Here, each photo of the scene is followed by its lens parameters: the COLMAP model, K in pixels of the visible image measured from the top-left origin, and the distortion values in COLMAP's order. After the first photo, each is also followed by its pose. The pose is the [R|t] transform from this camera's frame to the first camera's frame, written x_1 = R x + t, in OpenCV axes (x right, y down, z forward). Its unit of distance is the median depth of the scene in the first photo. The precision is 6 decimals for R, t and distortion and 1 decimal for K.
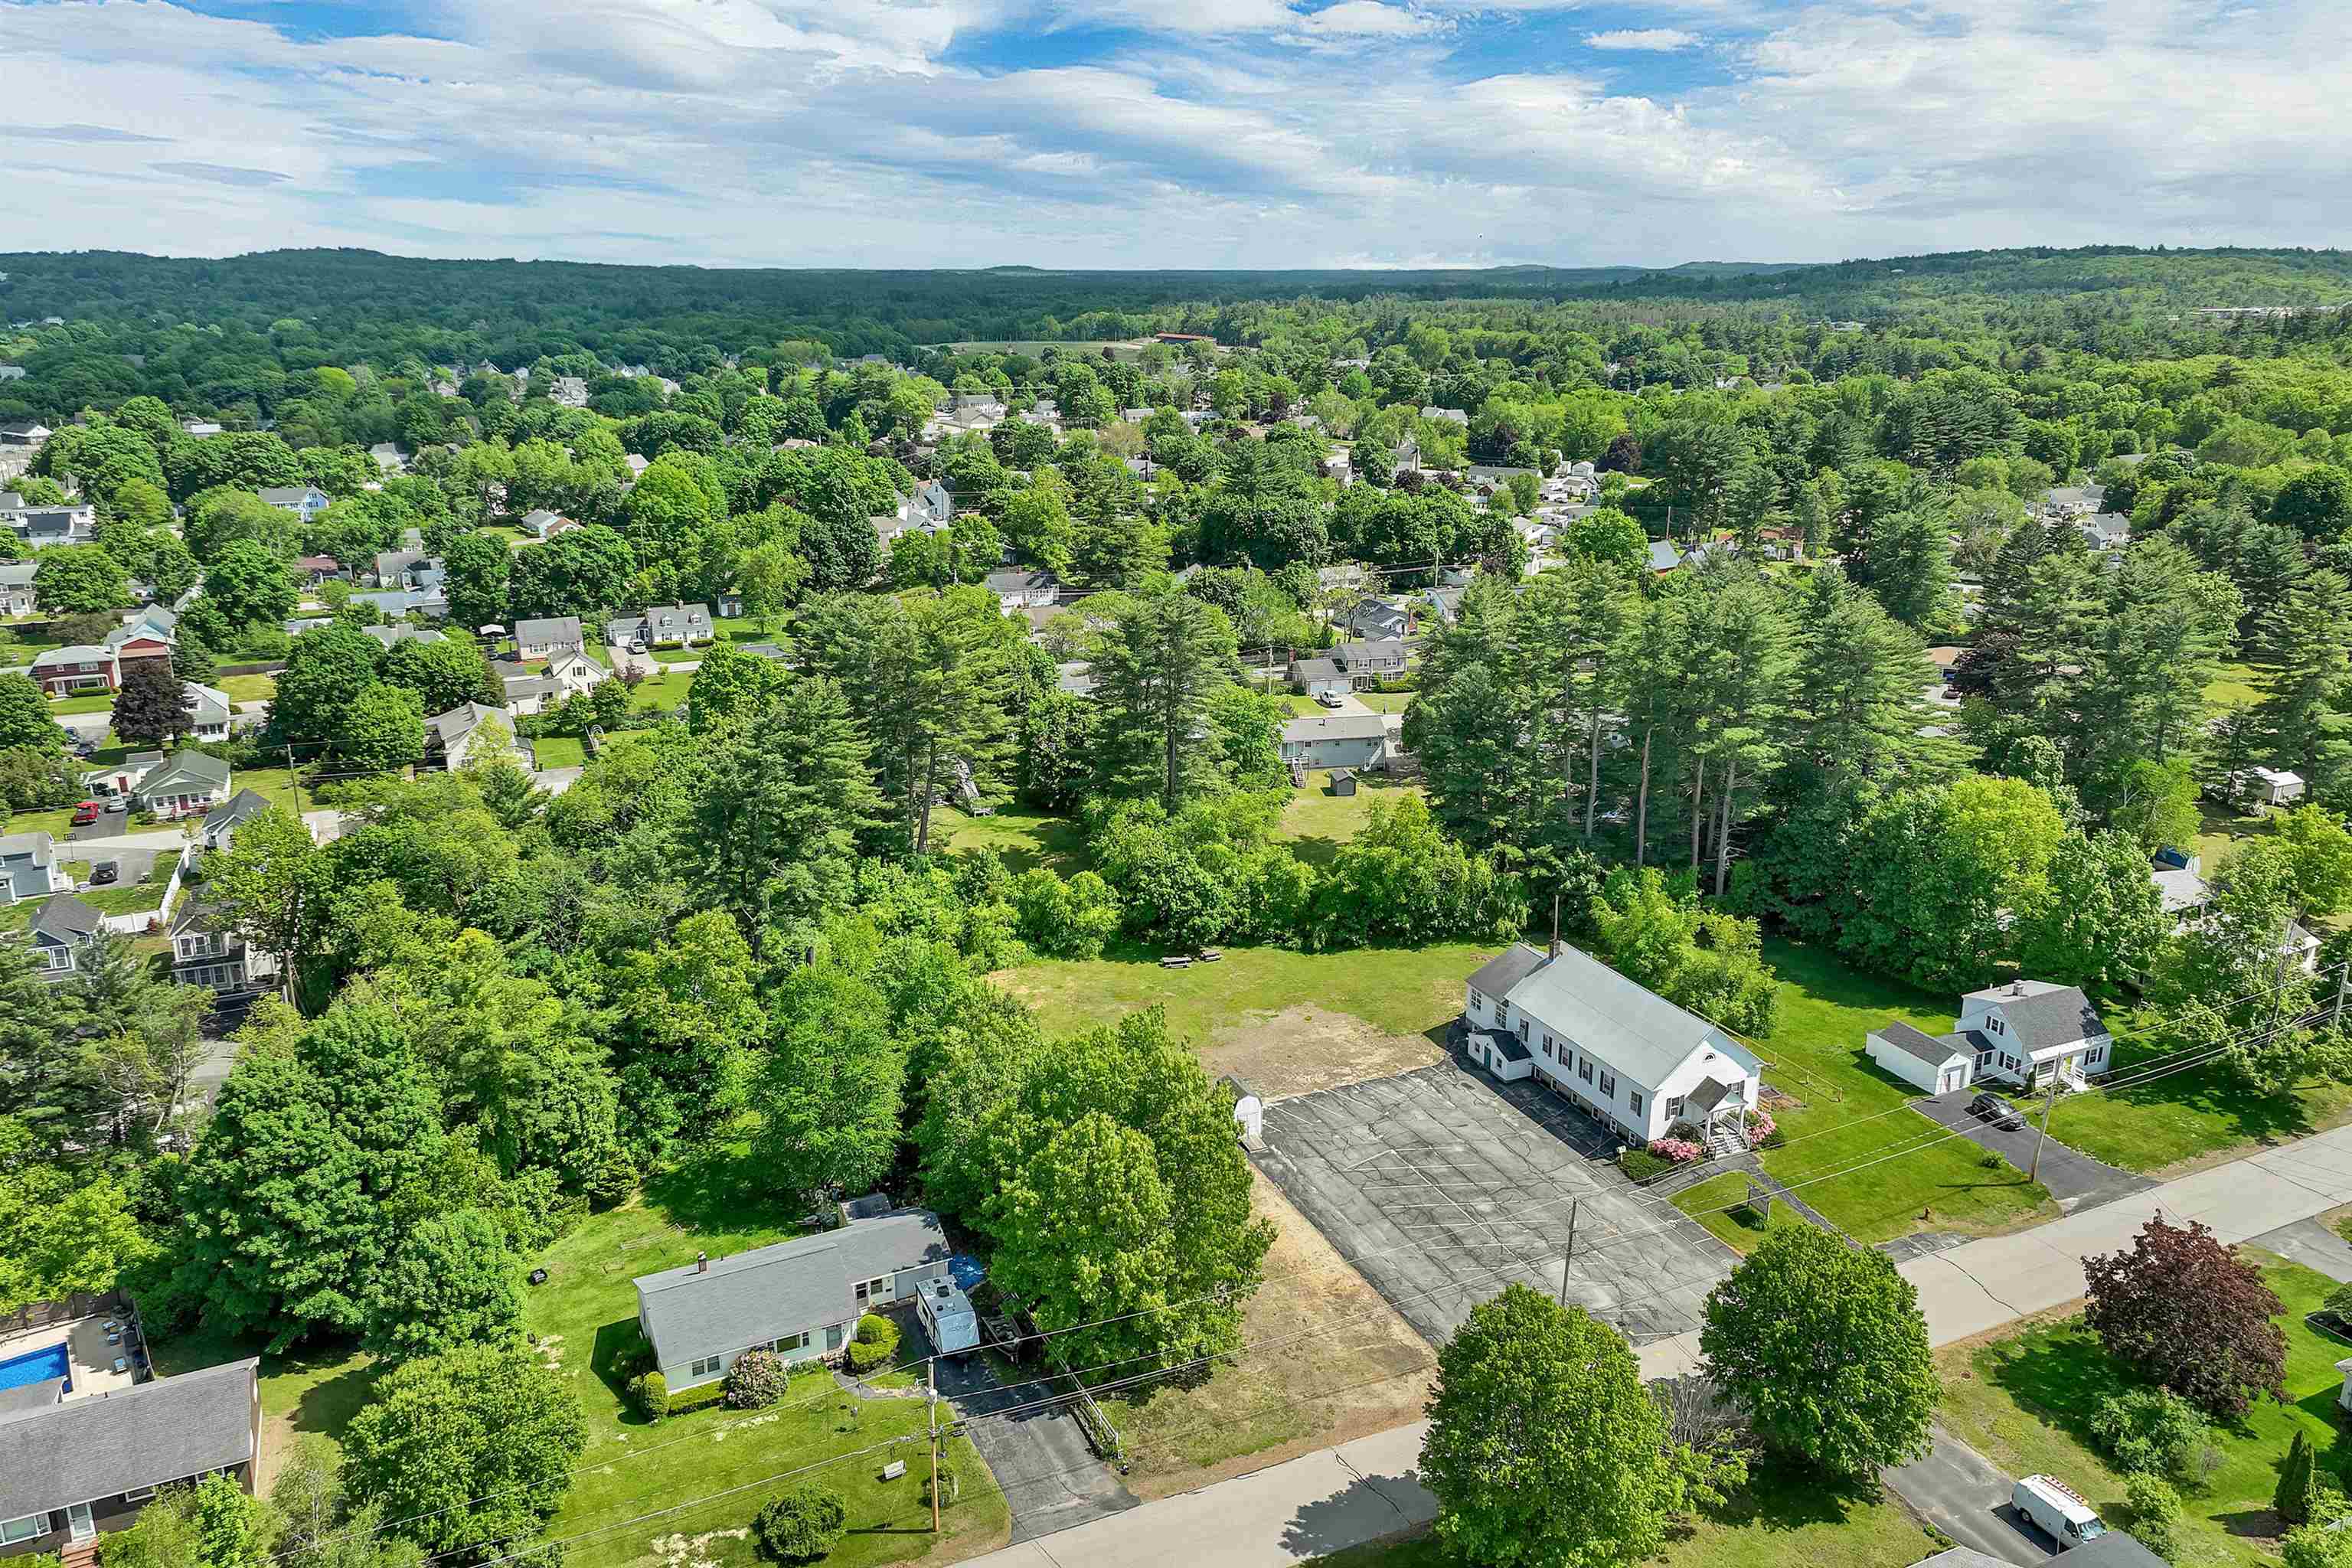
lens RADIAL K [[1649.2, 0, 1169.4], [0, 1649.2, 790.3], [0, 0, 1]] dist [0.010149, 0.010437]
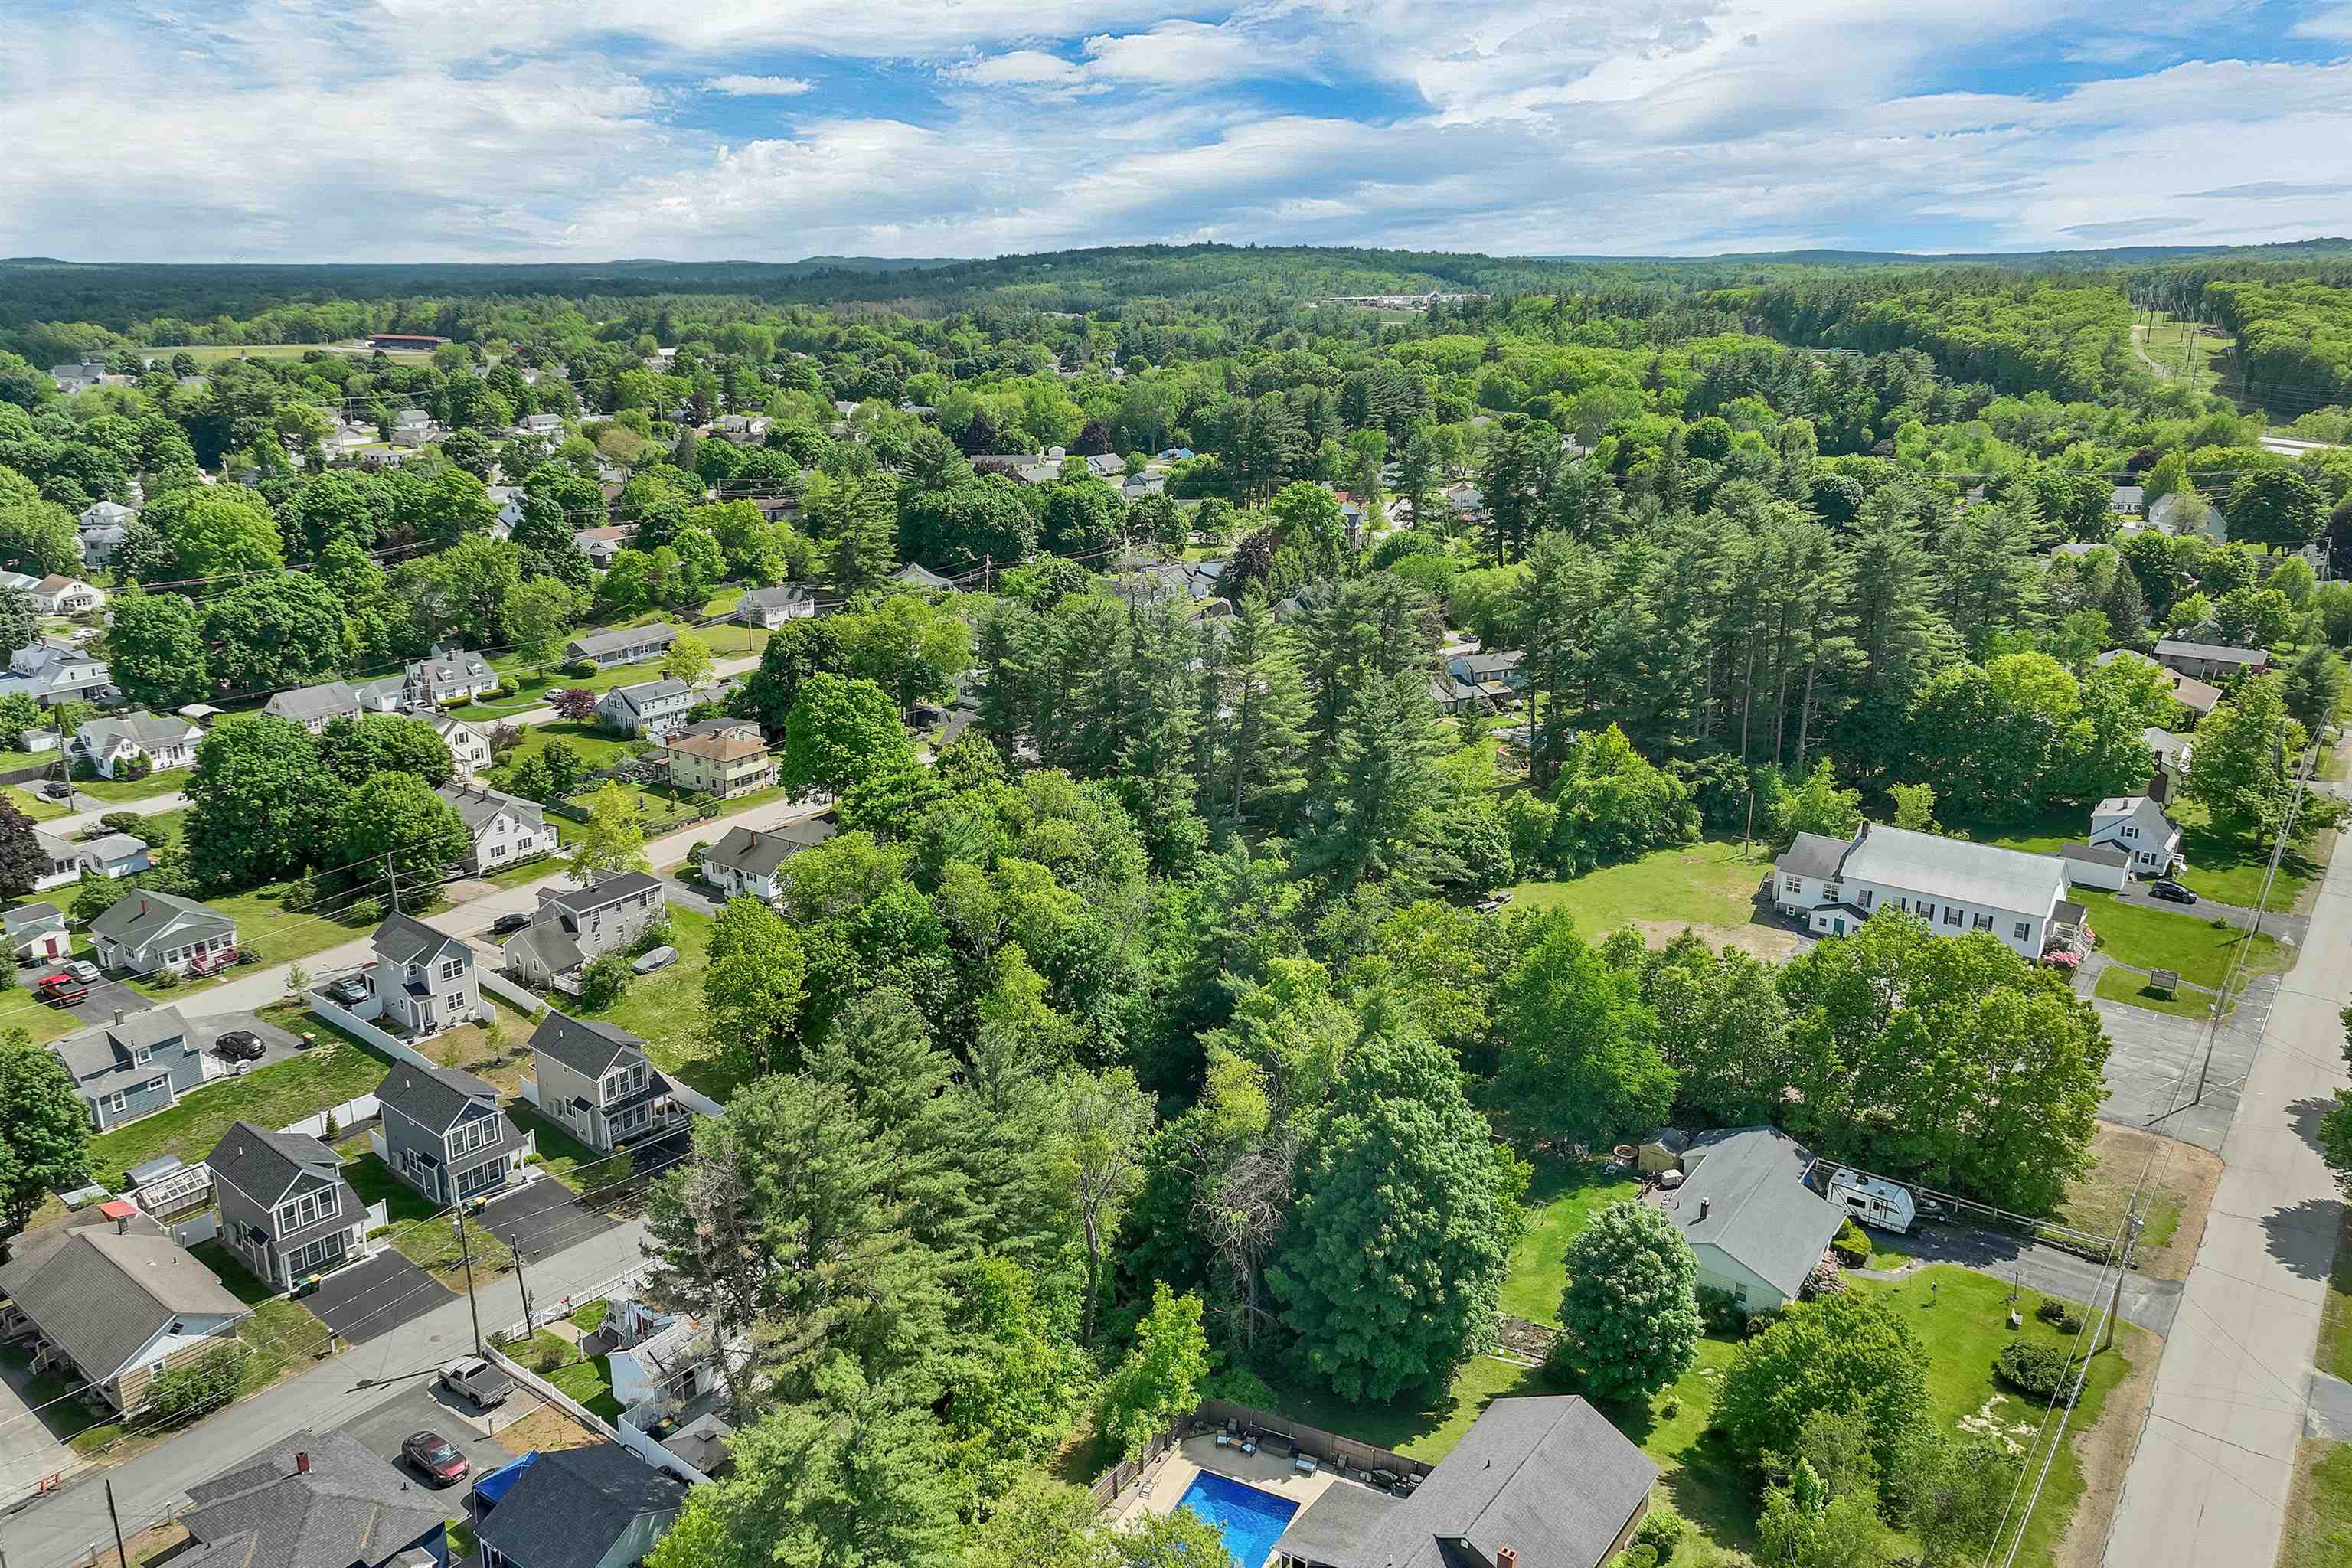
lens RADIAL K [[1649.2, 0, 1169.5], [0, 1649.2, 773.0], [0, 0, 1]] dist [0.010149, 0.010437]
pose [[0.888387, -0.137832, 0.437917, -0.349812], [0.140491, 0.989727, 0.026503, -0.022068], [-0.437071, 0.037978, 0.898625, 0.066728]]
